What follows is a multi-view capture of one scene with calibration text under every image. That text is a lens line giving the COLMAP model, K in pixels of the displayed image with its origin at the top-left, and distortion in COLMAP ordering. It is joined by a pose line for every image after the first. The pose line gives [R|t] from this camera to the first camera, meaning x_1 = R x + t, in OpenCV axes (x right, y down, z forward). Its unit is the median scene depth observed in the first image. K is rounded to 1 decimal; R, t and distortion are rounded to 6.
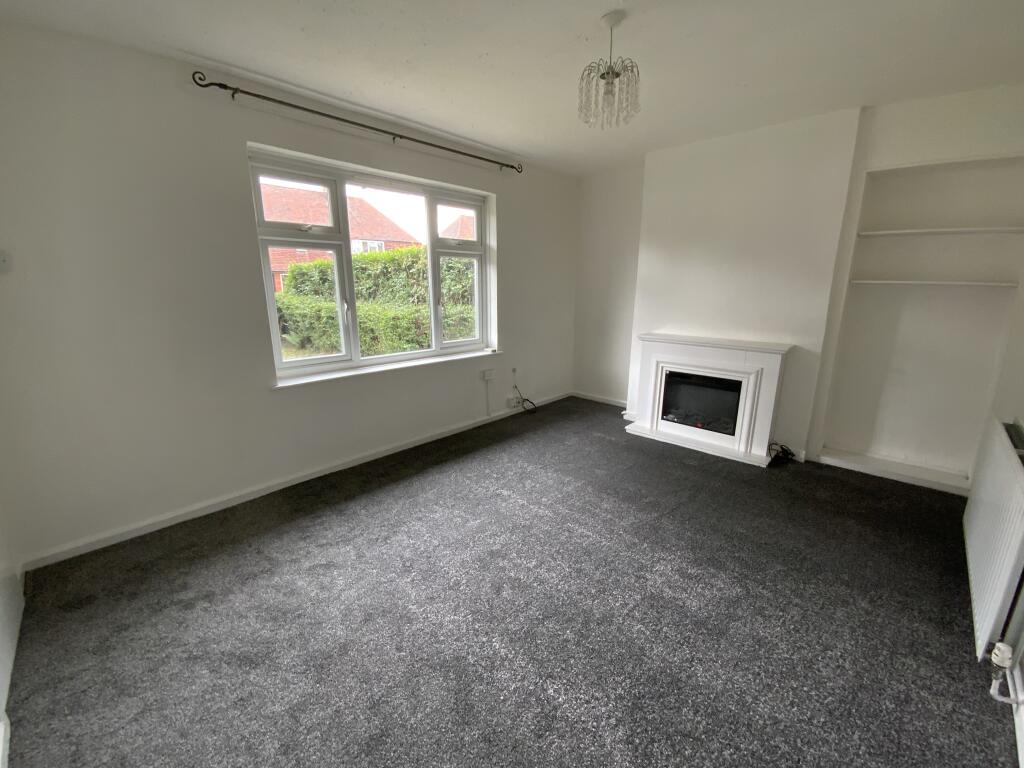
lens RADIAL K [[422.0, 0, 516.6], [0, 422.0, 380.7], [0, 0, 1]] dist [0.048747, -0.028675]
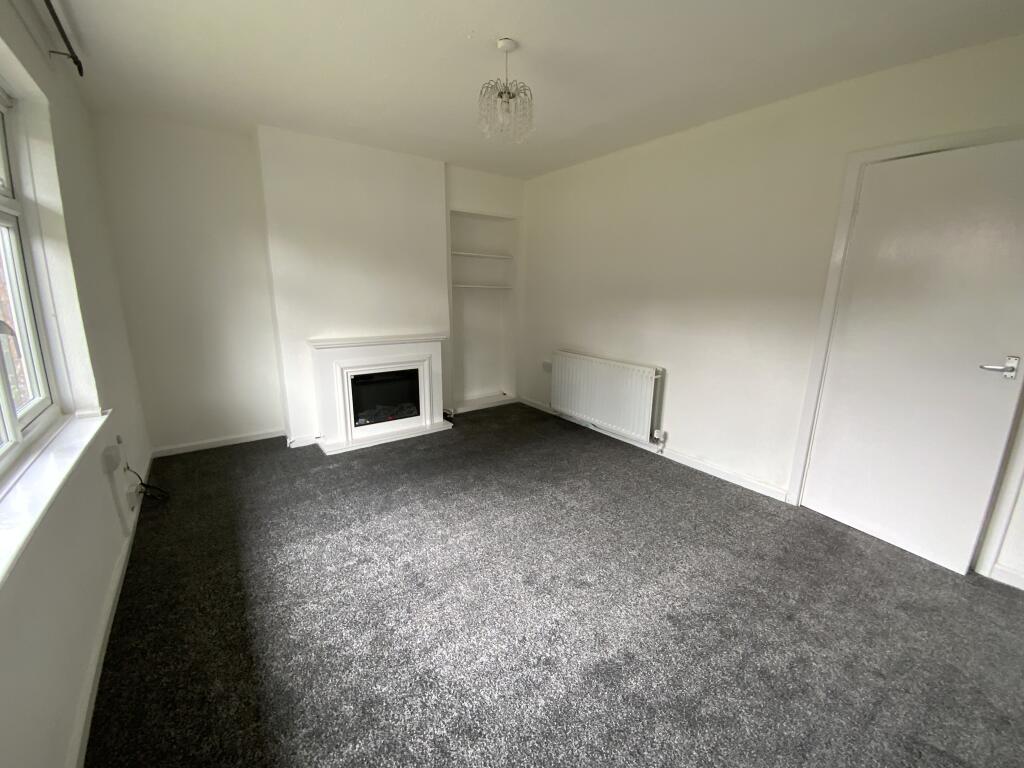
lens RADIAL K [[417.4, 0, 512.0], [0, 417.4, 384.0], [0, 0, 1]] dist [0.012051, -0.011864]
pose [[0.168074, -0.220312, 0.960840, -0.556994], [0.207660, 0.960747, 0.183966, -0.117191], [-0.963654, 0.168608, 0.207226, 0.519068]]
